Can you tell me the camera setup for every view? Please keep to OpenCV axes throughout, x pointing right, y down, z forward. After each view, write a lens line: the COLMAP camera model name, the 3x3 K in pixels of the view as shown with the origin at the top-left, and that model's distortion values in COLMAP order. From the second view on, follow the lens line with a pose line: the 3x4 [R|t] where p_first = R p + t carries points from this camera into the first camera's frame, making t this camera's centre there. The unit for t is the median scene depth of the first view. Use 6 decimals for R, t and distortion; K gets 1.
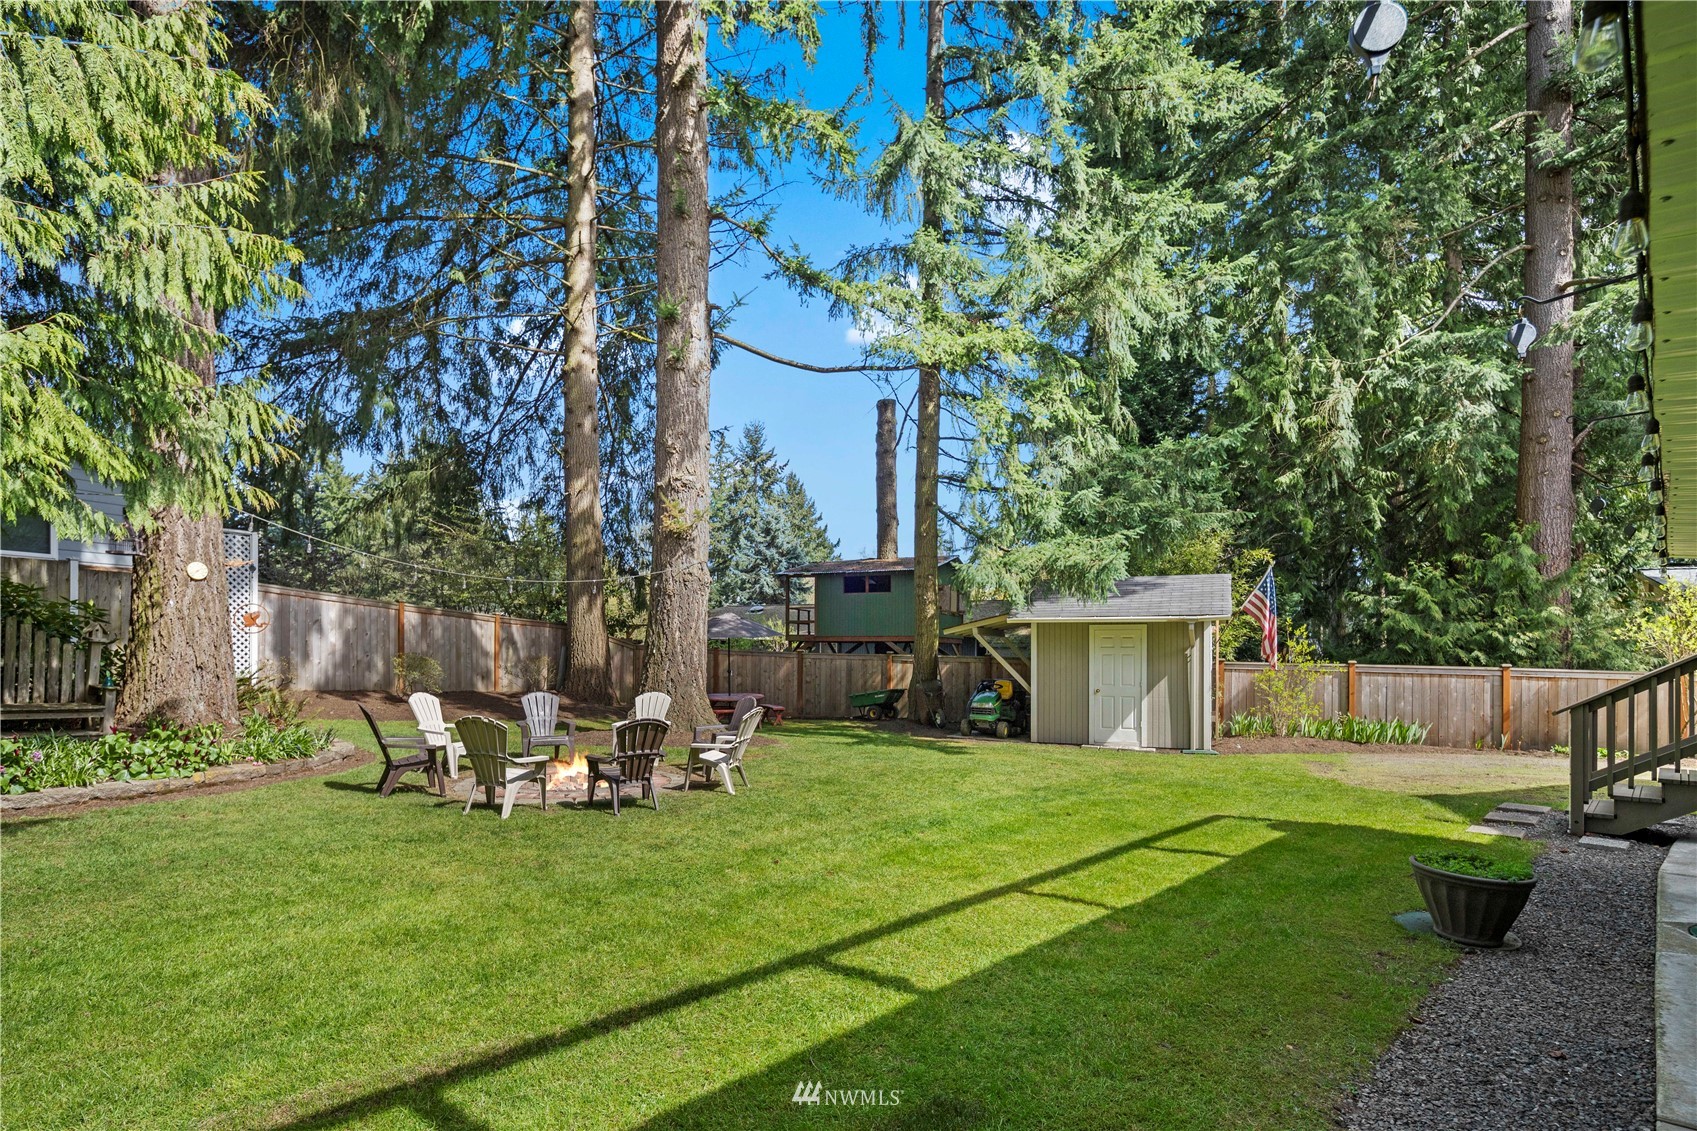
lens RADIAL K [[838.7, 0, 841.7], [0, 838.7, 651.2], [0, 0, 1]] dist [-0.002117, -0.000693]
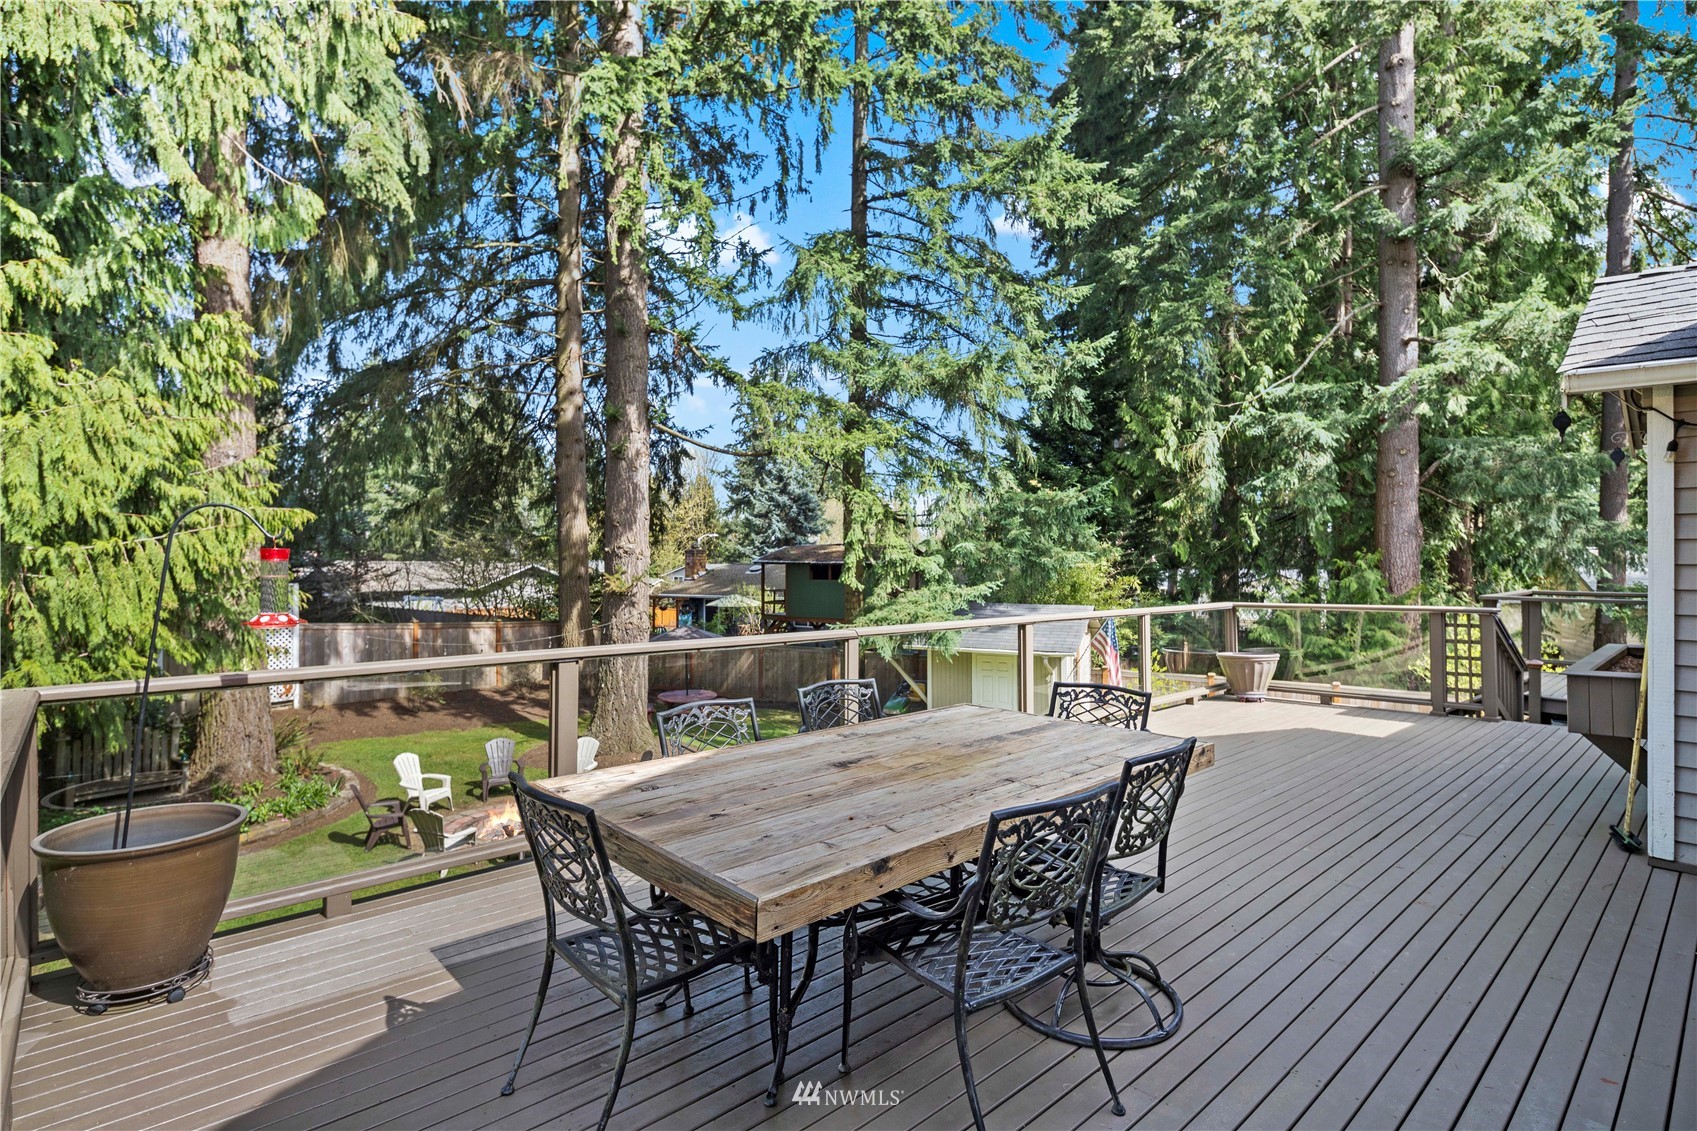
lens RADIAL K [[830.6, 0, 838.7], [0, 830.6, 553.4], [0, 0, 1]] dist [0.000235, 0.000024]
pose [[0.998423, -0.006706, -0.055743, 0.166775], [0.006424, 0.999966, -0.005247, -0.159105], [0.055776, 0.004880, 0.998431, -0.183579]]
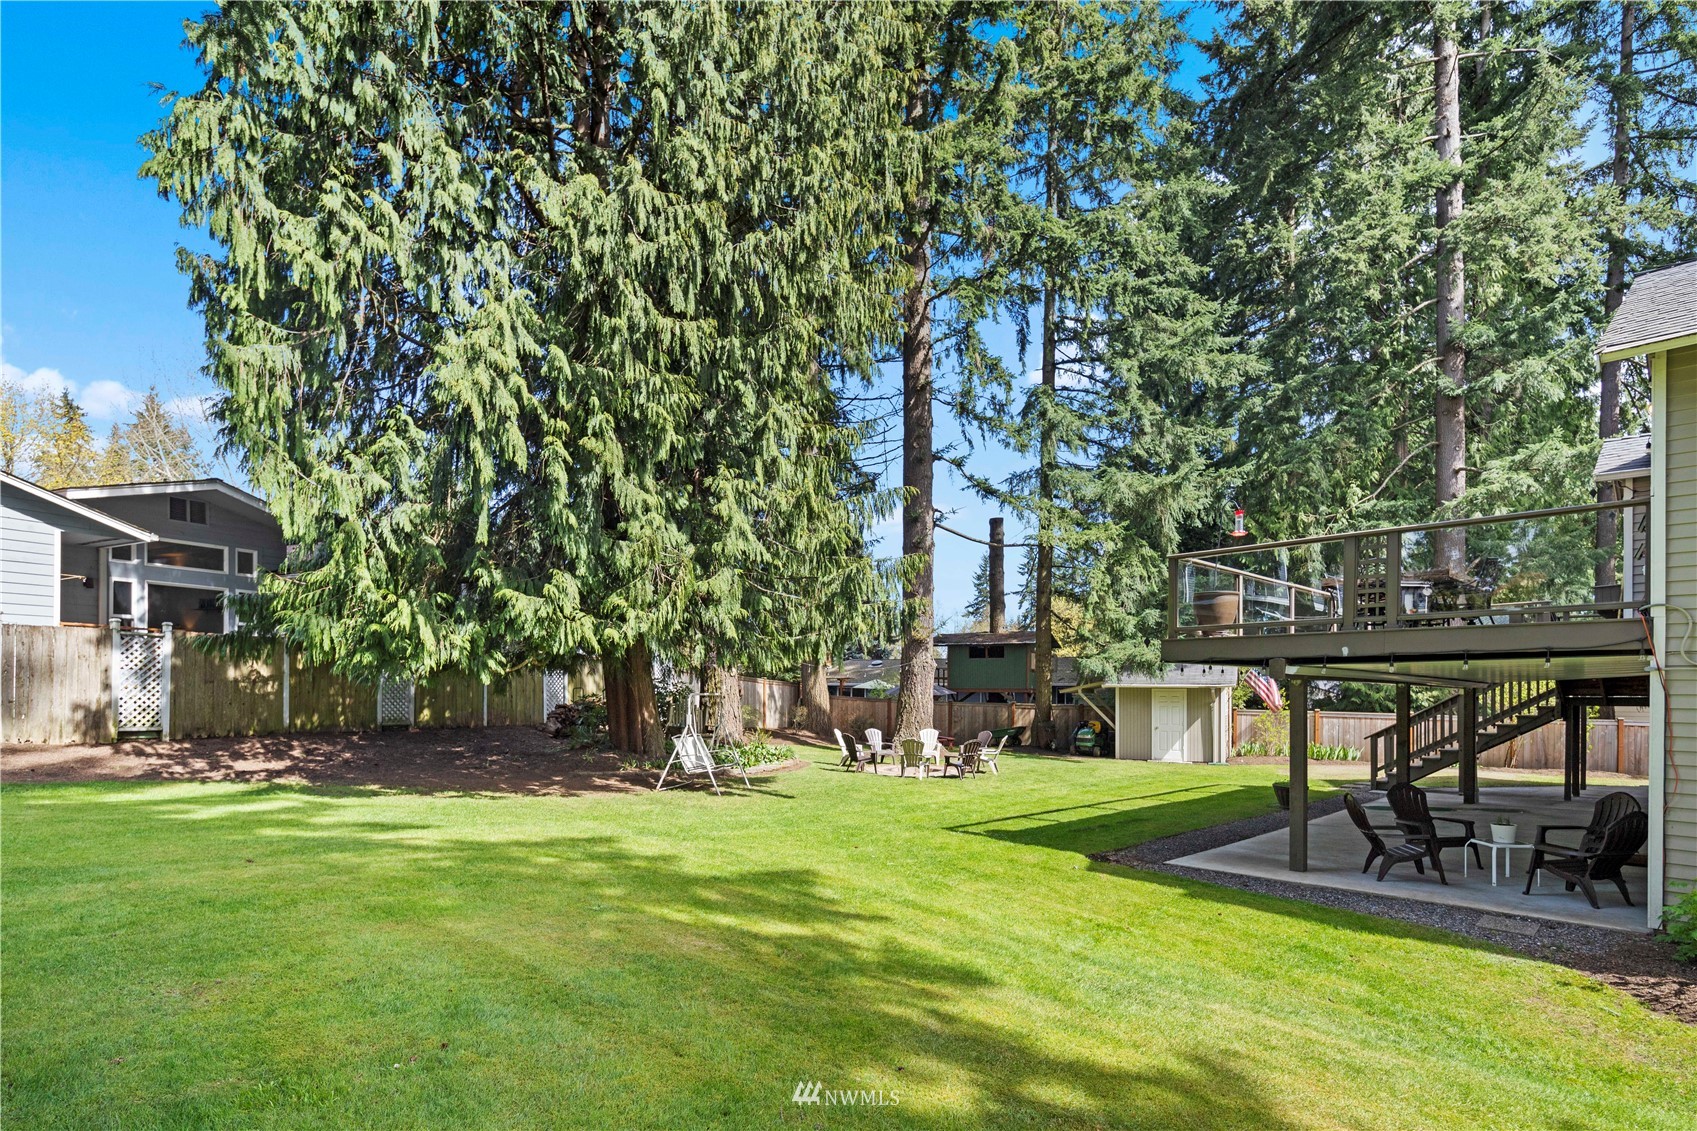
lens RADIAL K [[823.3, 0, 845.9], [0, 823.3, 682.2], [0, 0, 1]] dist [0.000172, -0.000757]
pose [[0.998864, -0.000428, -0.047655, -0.227148], [0.000200, 0.999989, -0.004791, -0.034493], [0.047657, 0.004776, 0.998852, -0.645446]]
